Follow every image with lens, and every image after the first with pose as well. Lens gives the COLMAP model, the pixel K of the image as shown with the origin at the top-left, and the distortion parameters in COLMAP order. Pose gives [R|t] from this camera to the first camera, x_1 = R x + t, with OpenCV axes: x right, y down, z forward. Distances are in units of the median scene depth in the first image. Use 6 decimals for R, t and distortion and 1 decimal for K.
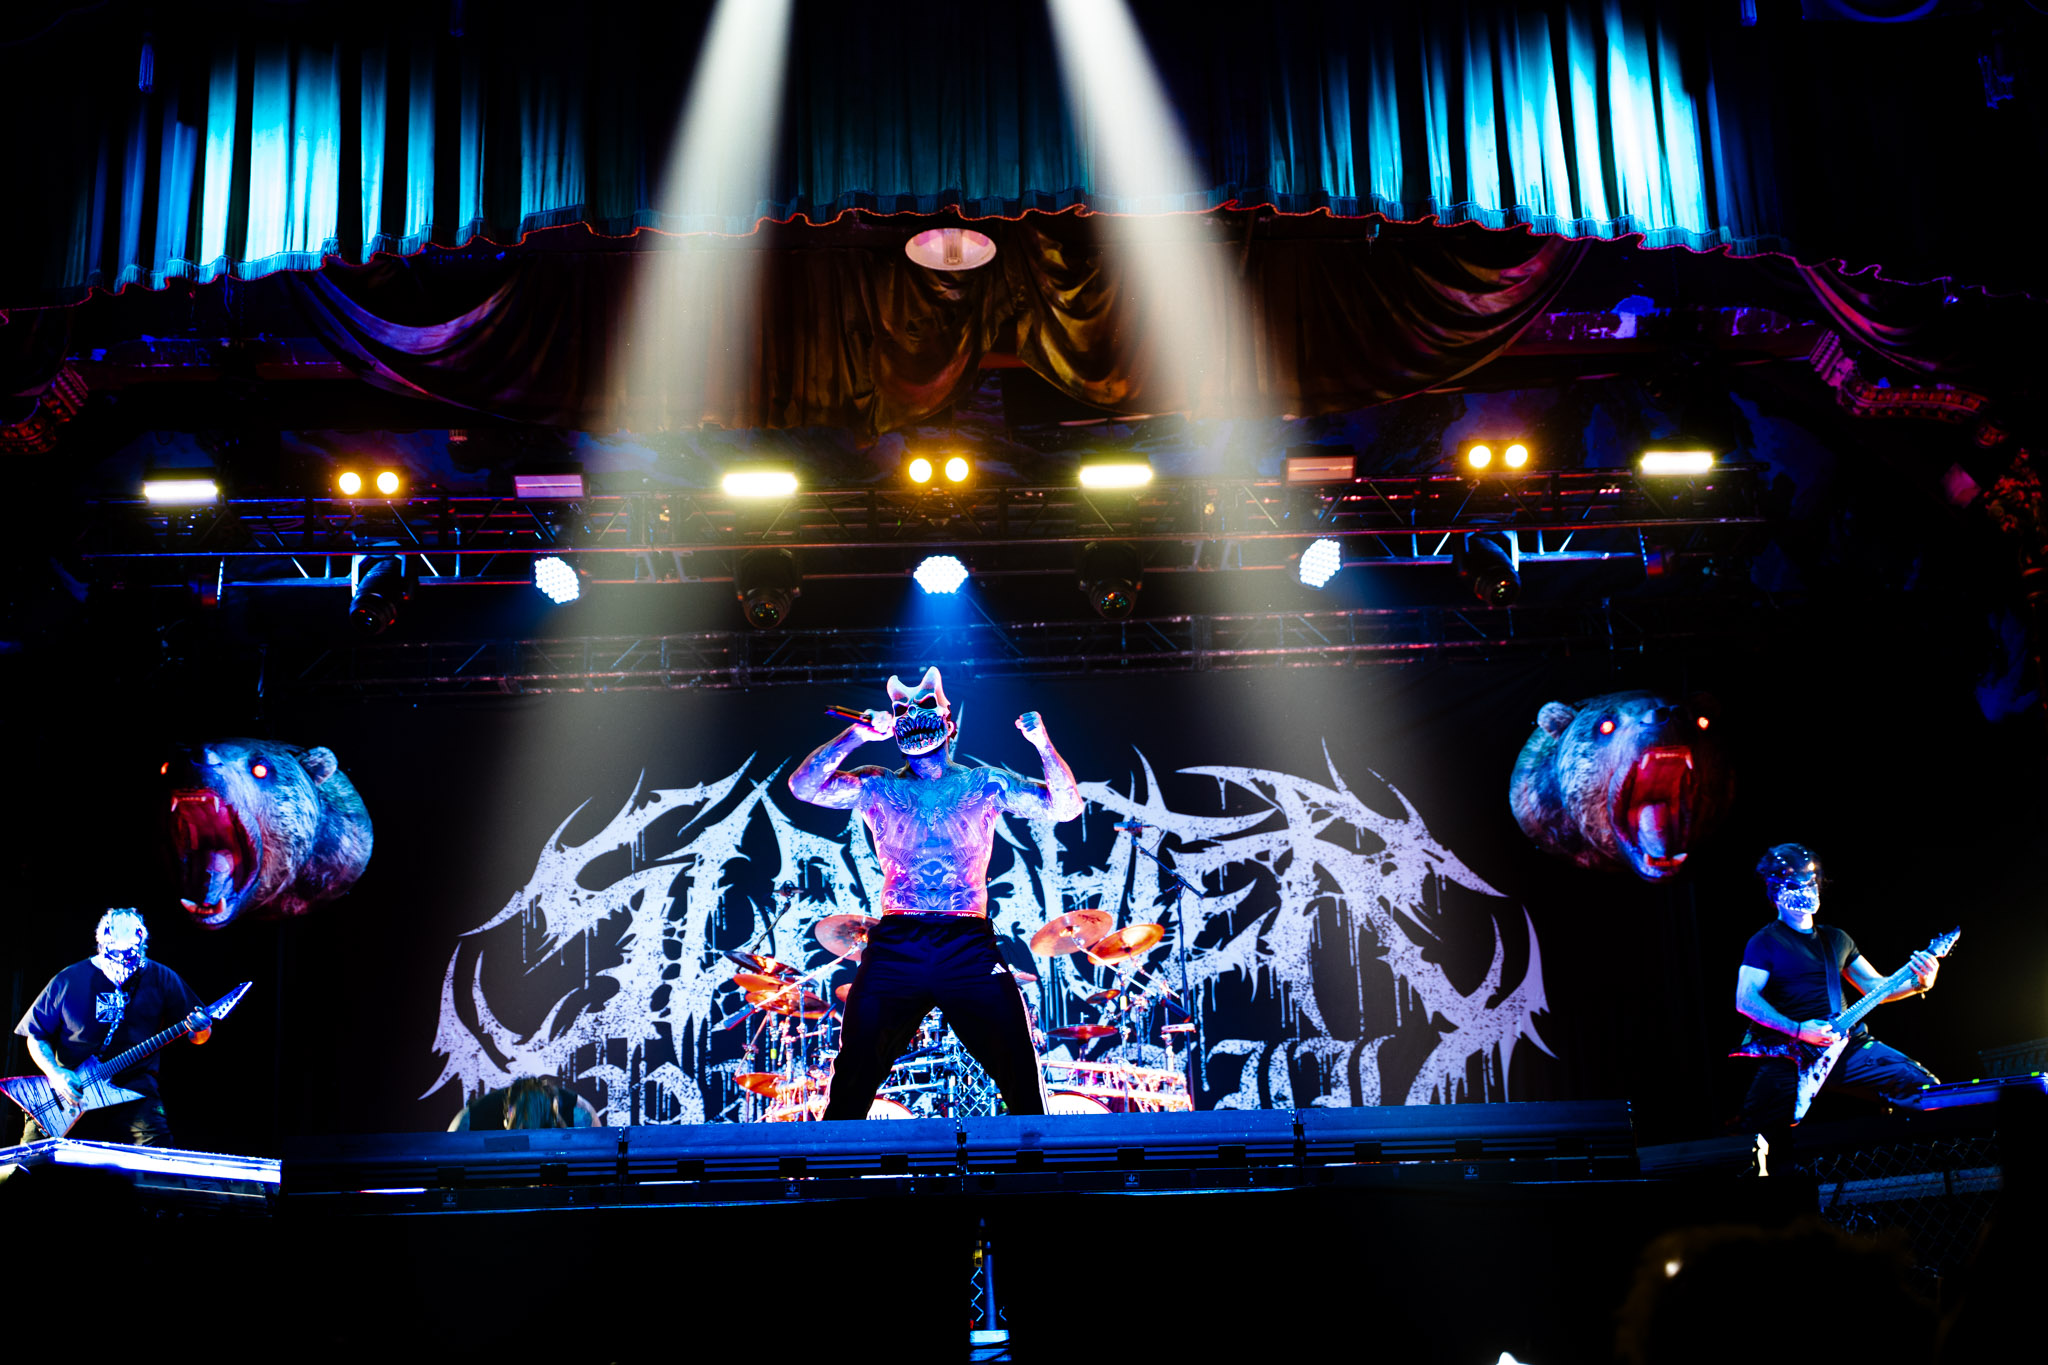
lens RADIAL K [[2981.1, 0, 1023.7], [0, 2981.1, 741.4], [0, 0, 1]] dist [0.135338, 0.000000]
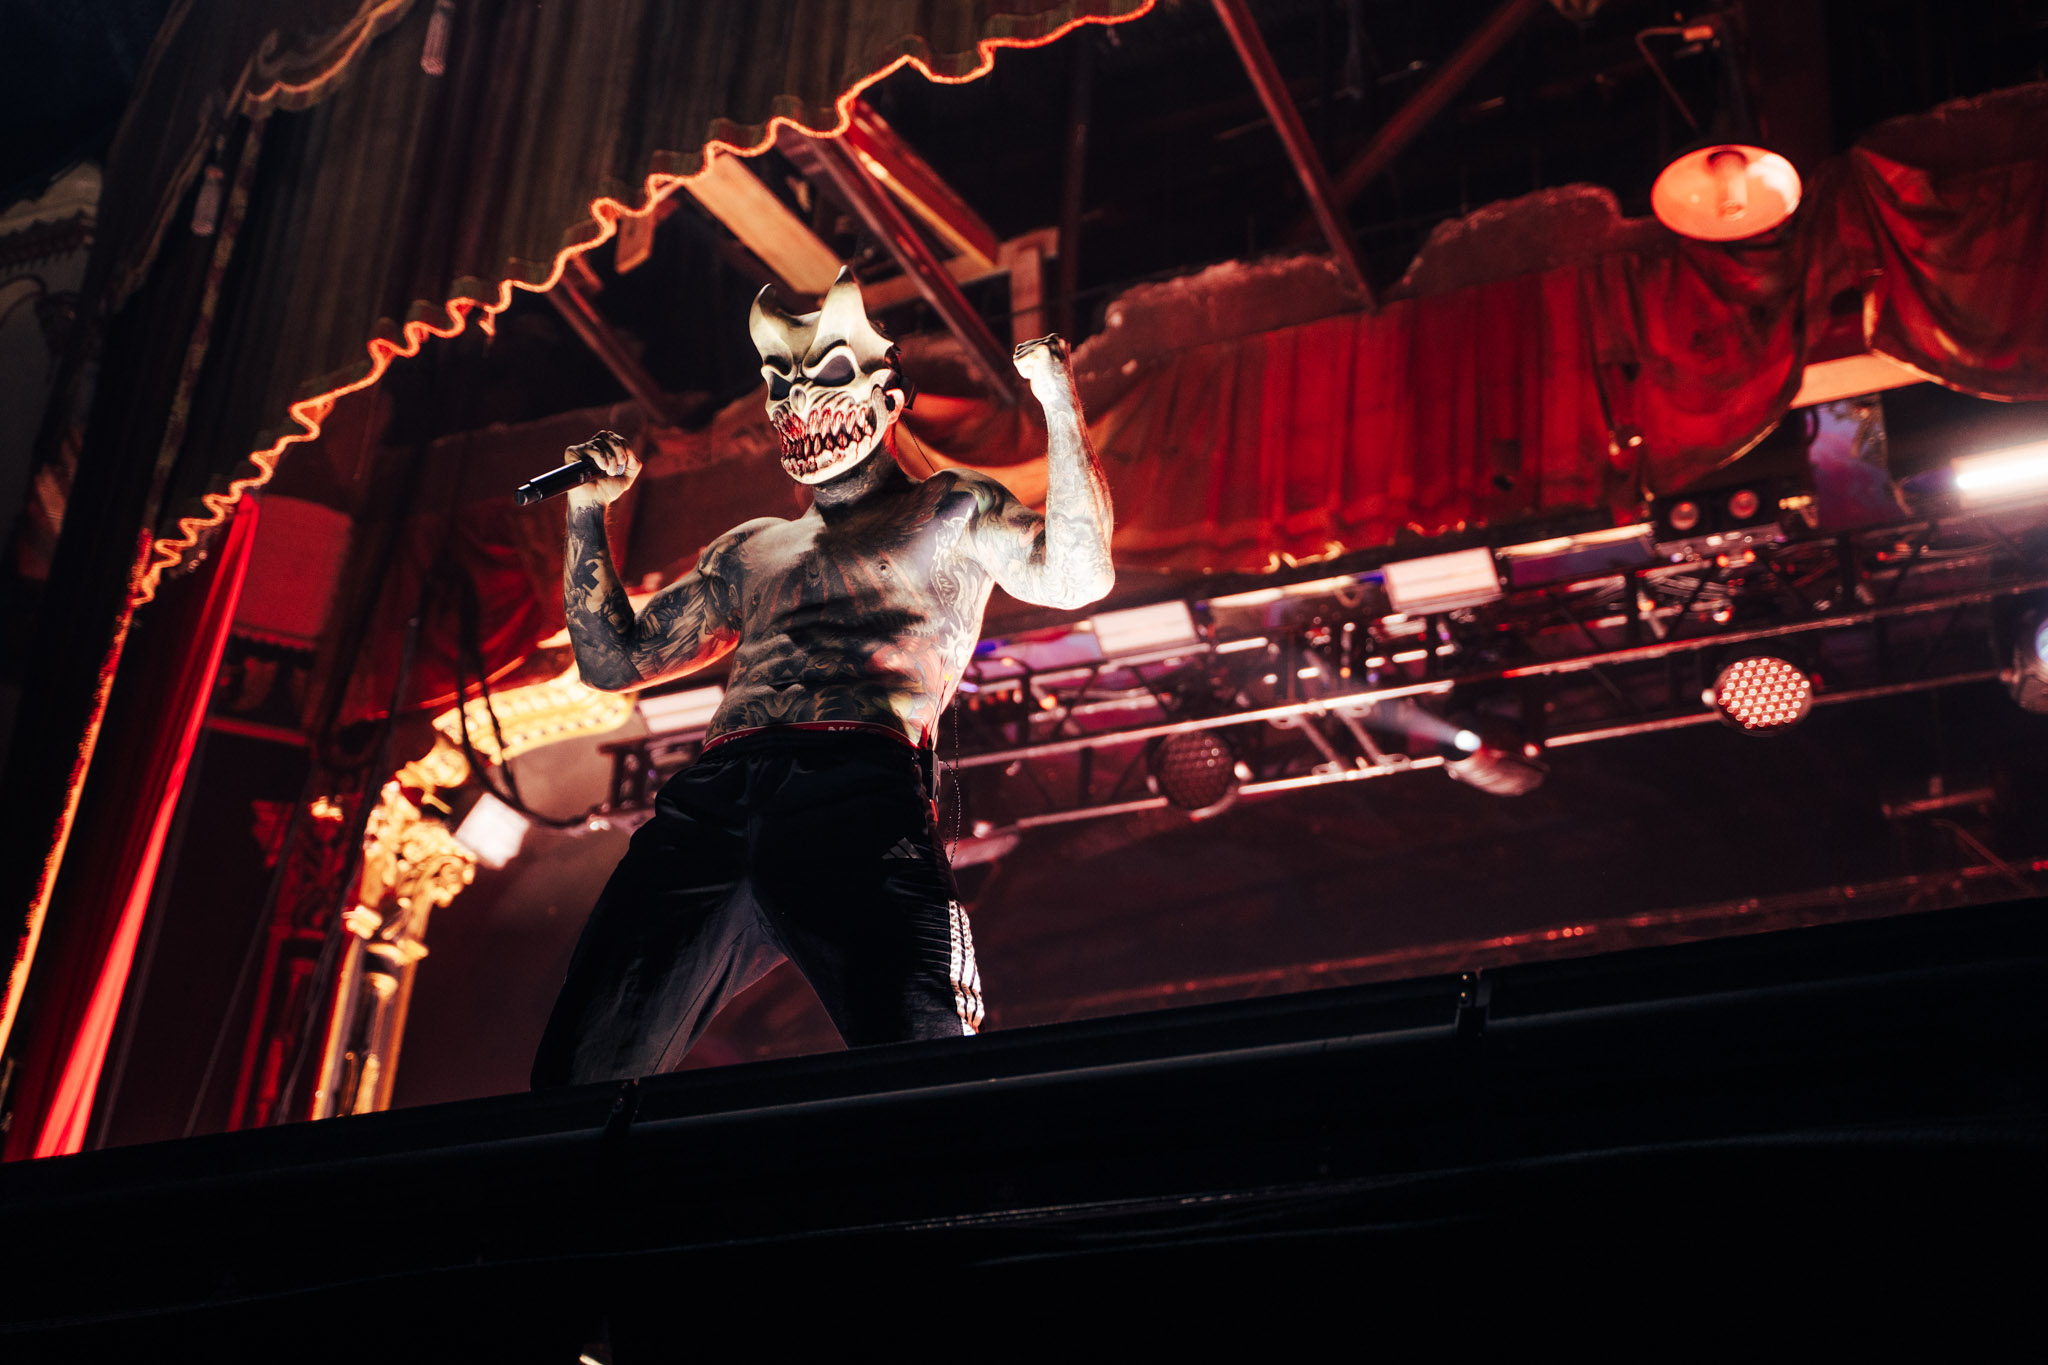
lens RADIAL K [[3159.1, 0, 1002.2], [0, 3159.1, 681.7], [0, 0, 1]] dist [0.169784, 0.000000]
pose [[0.891078, -0.142424, -0.430924, 0.115223], [0.035250, 0.968335, -0.247153, 0.098110], [0.452479, 0.205042, 0.867882, 0.347710]]
